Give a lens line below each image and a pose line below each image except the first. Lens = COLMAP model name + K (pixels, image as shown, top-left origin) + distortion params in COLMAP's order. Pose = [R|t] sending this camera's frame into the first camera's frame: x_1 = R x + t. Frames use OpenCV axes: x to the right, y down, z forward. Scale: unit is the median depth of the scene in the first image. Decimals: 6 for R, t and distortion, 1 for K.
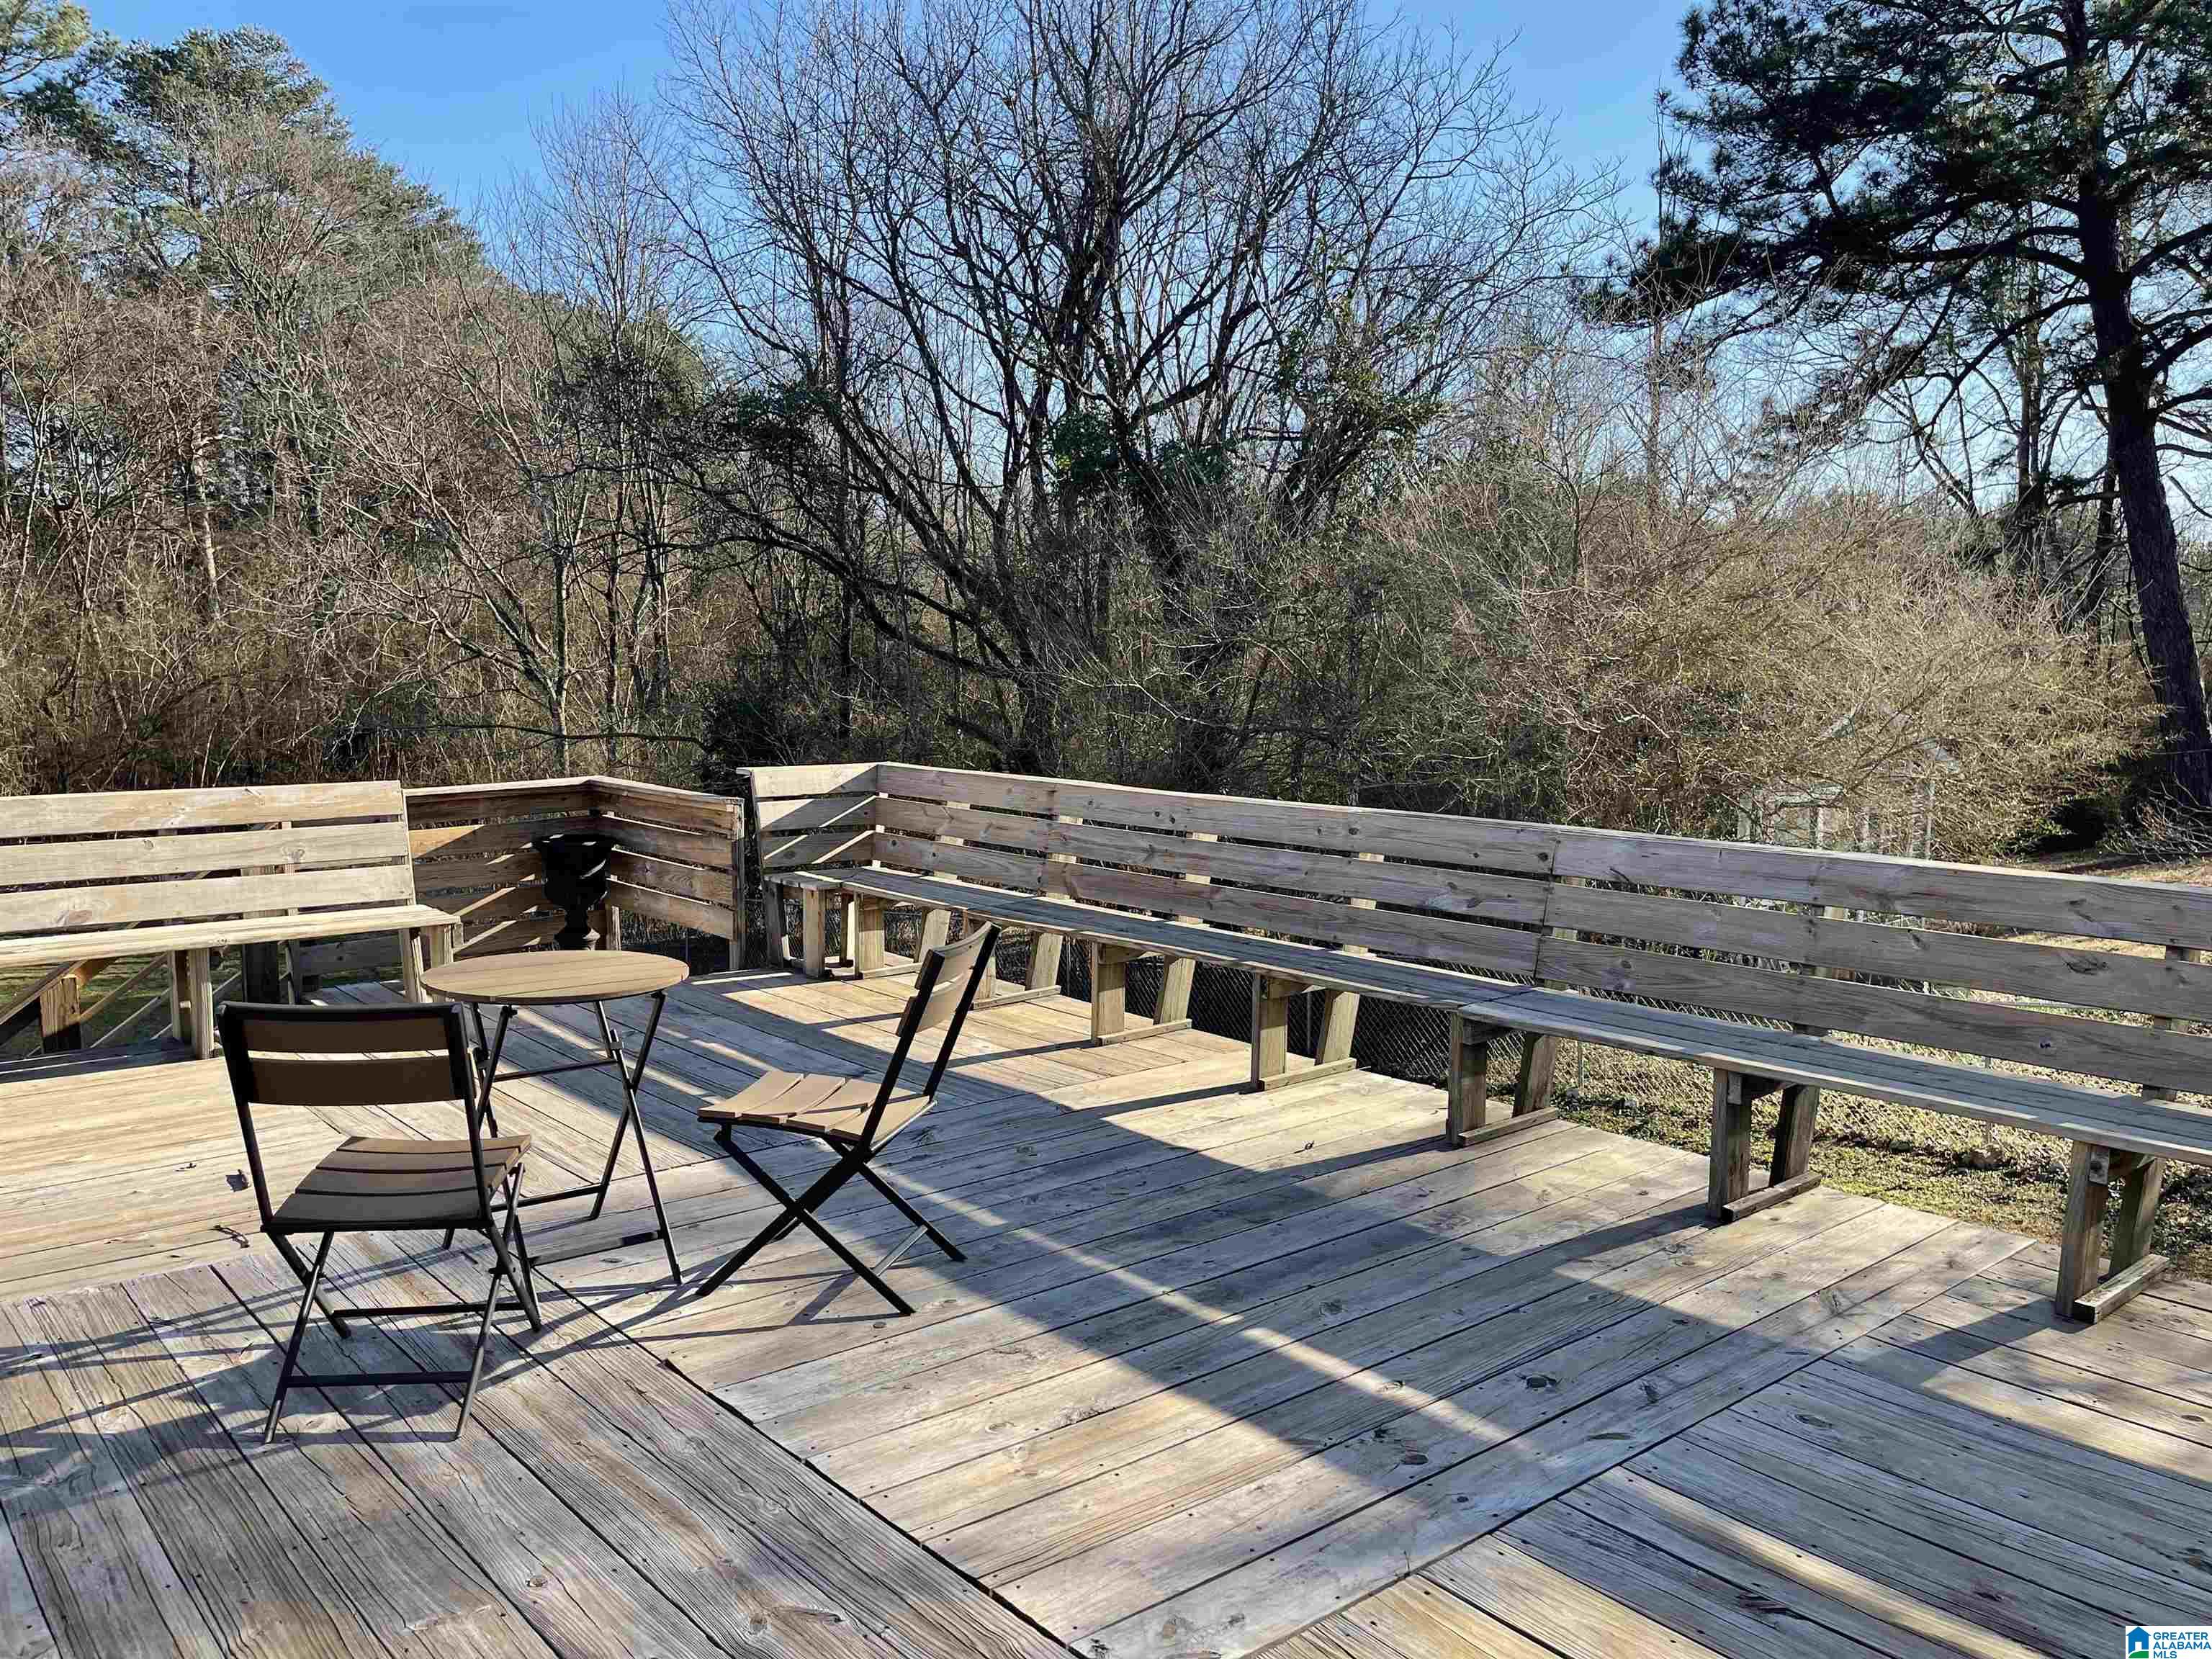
lens RADIAL K [[1664.6, 0, 1098.8], [0, 1664.6, 846.6], [0, 0, 1]] dist [0.062624, -0.090168]
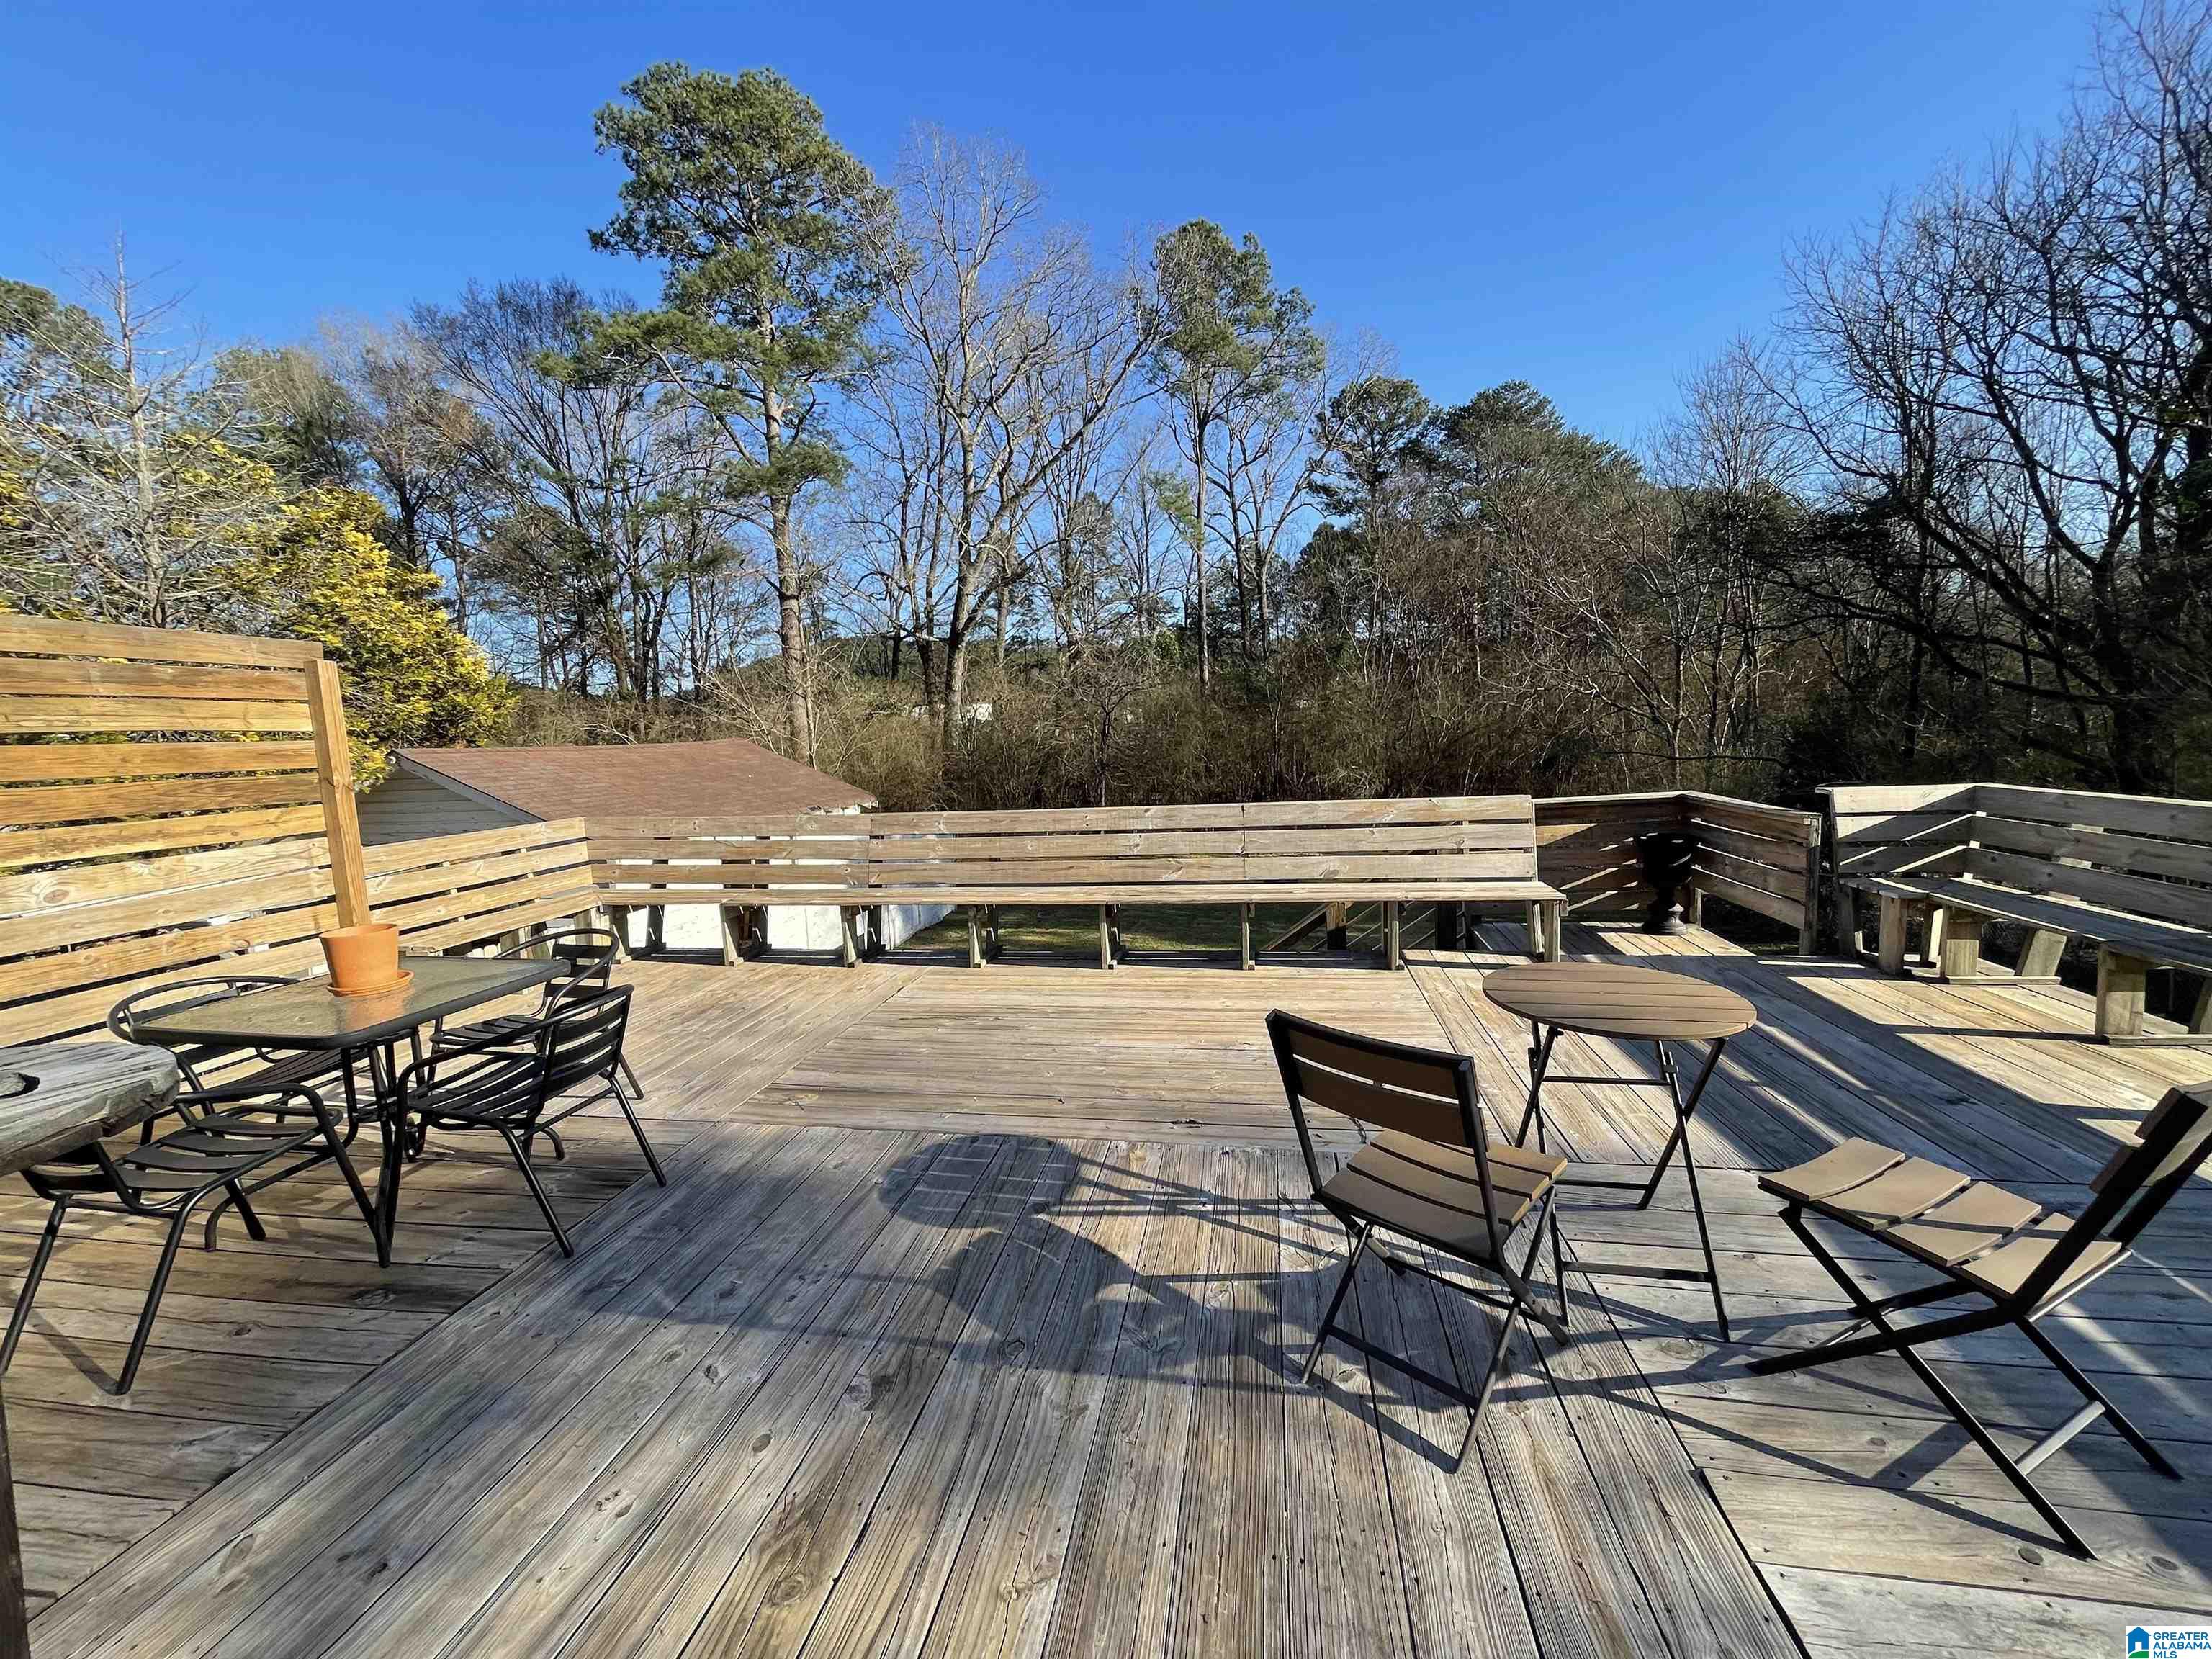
lens RADIAL K [[889.4, 0, 1107.4], [0, 889.4, 818.9], [0, 0, 1]] dist [-0.001311, 0.000528]
pose [[0.636777, 0.041582, -0.769926, -0.047551], [-0.039711, 0.998988, 0.021109, -0.018166], [0.770025, 0.017133, 0.637784, 0.196350]]
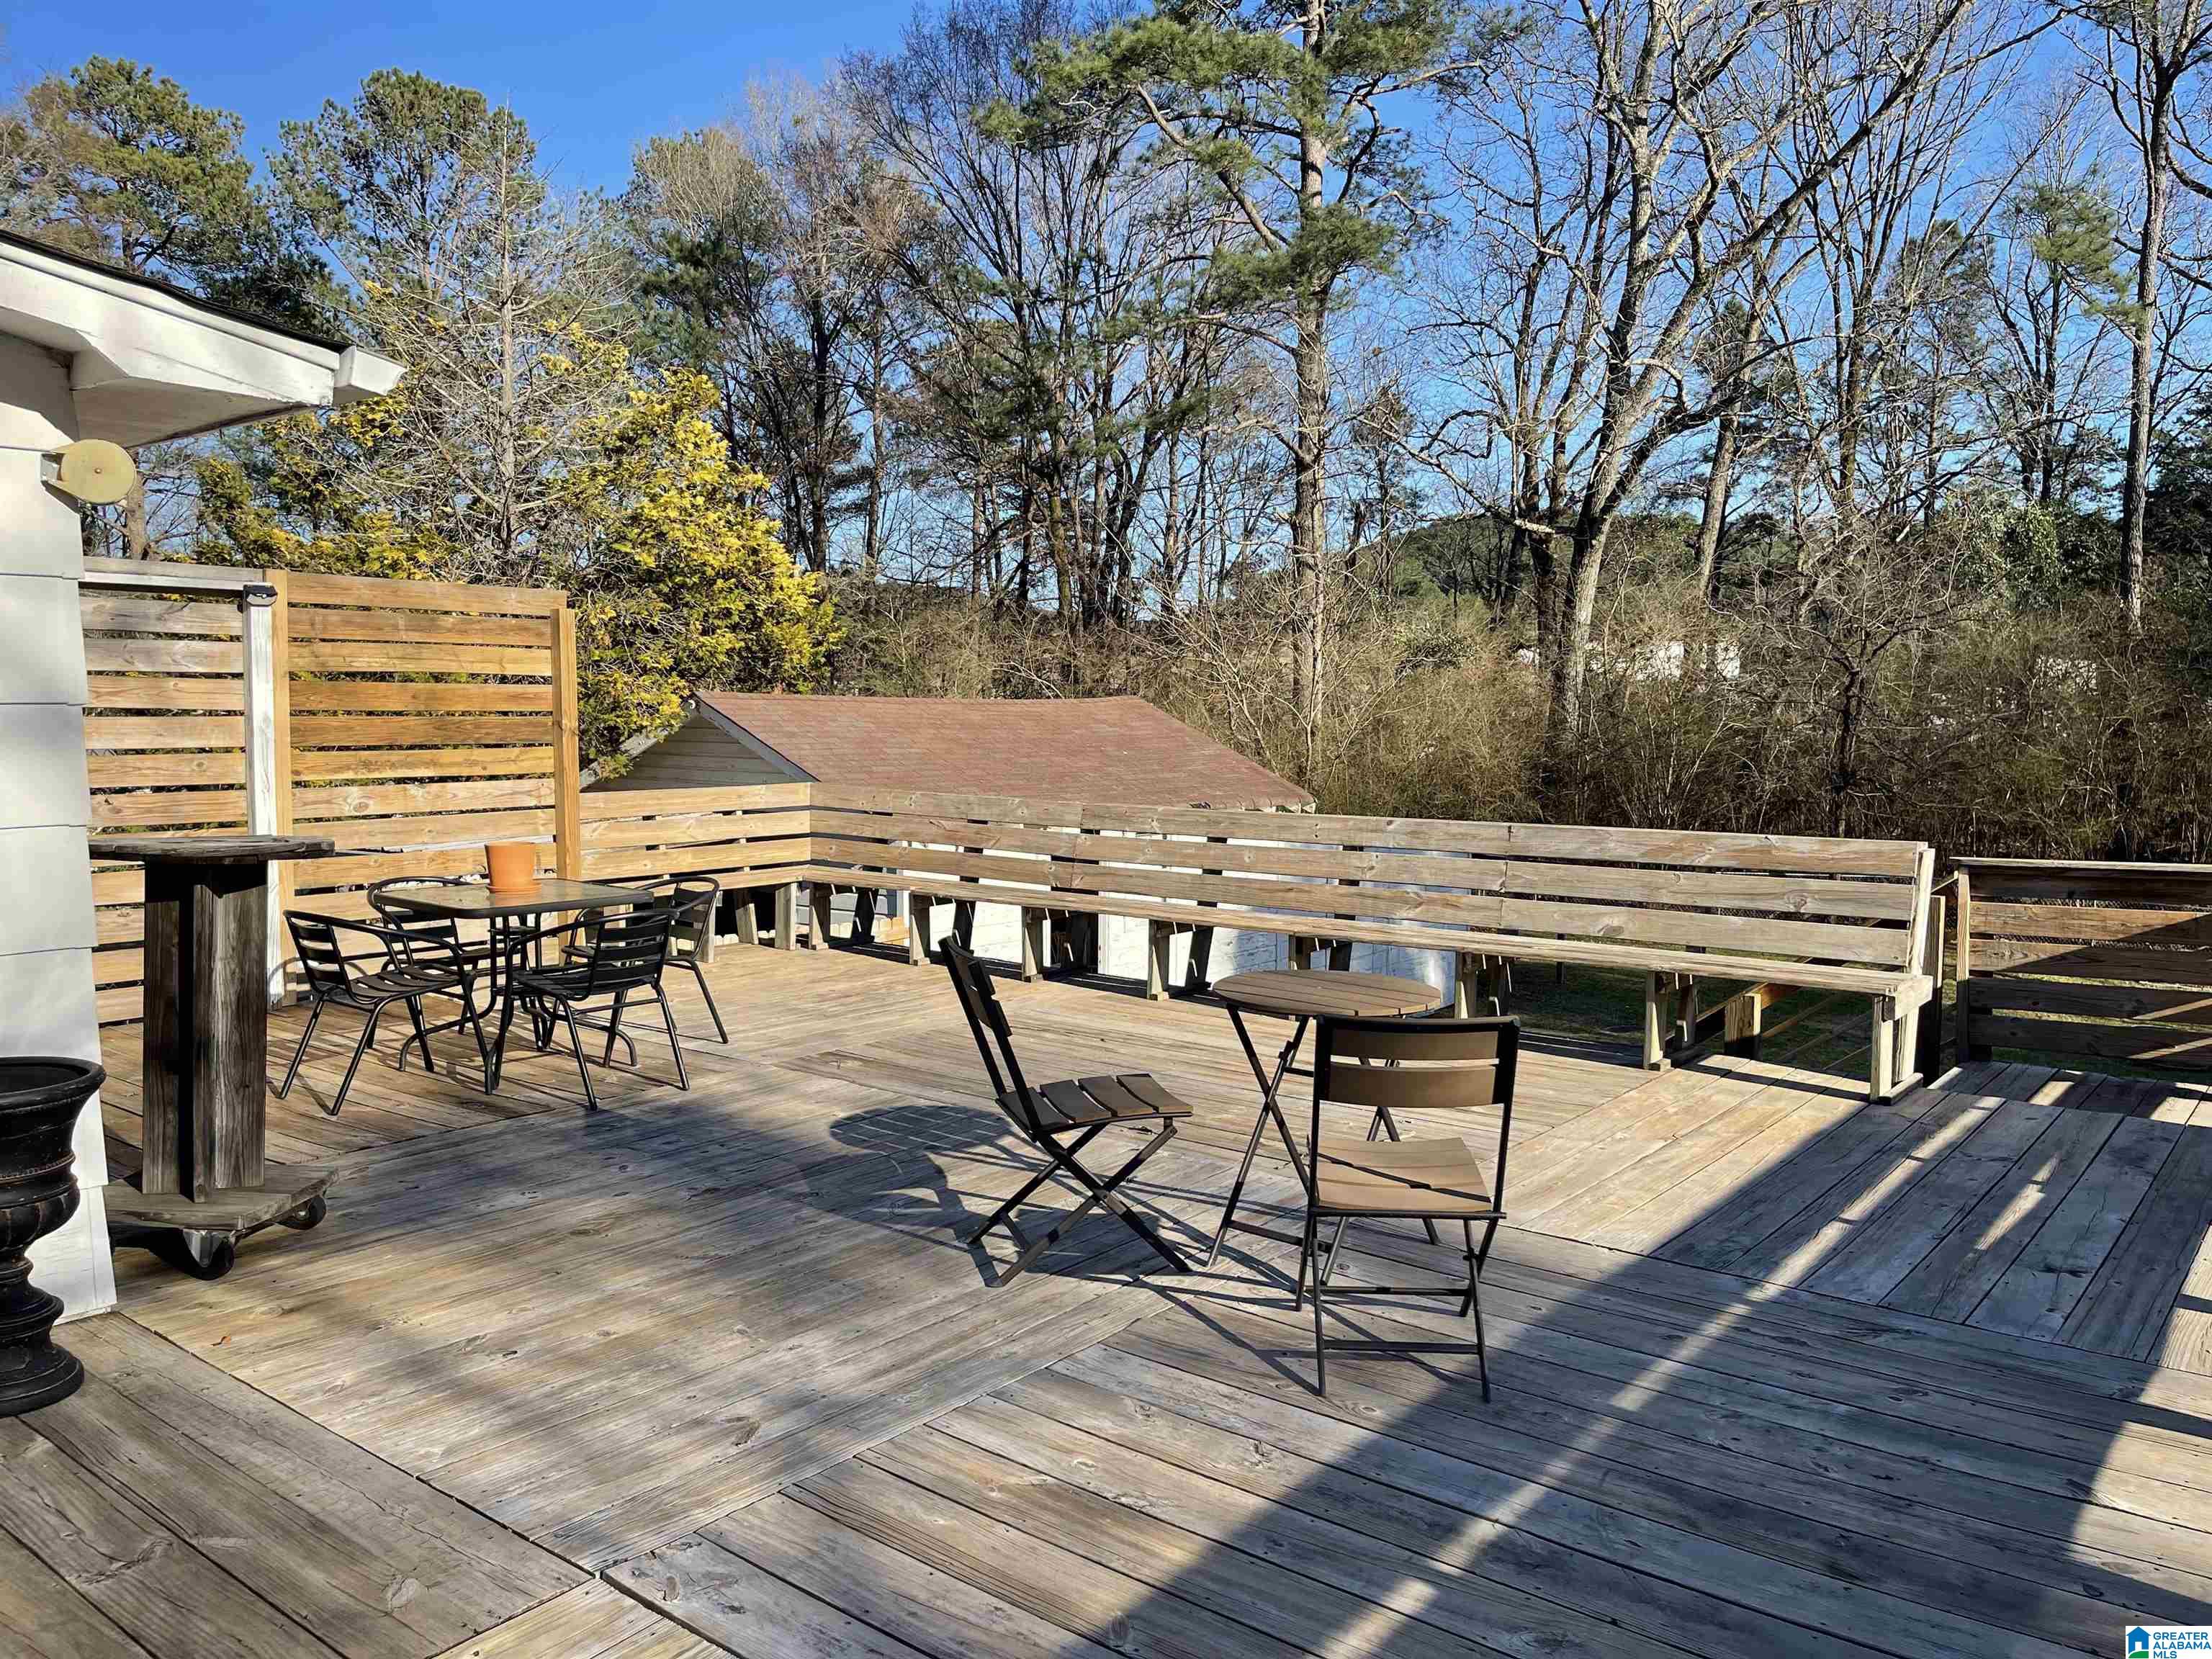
lens RADIAL K [[1664.6, 0, 1112.0], [0, 1664.6, 828.9], [0, 0, 1]] dist [0.062624, -0.090168]
pose [[0.197048, 0.066539, -0.978133, 0.371477], [-0.113274, 0.992558, 0.044701, -0.033192], [0.973828, 0.101989, 0.203119, 0.316139]]
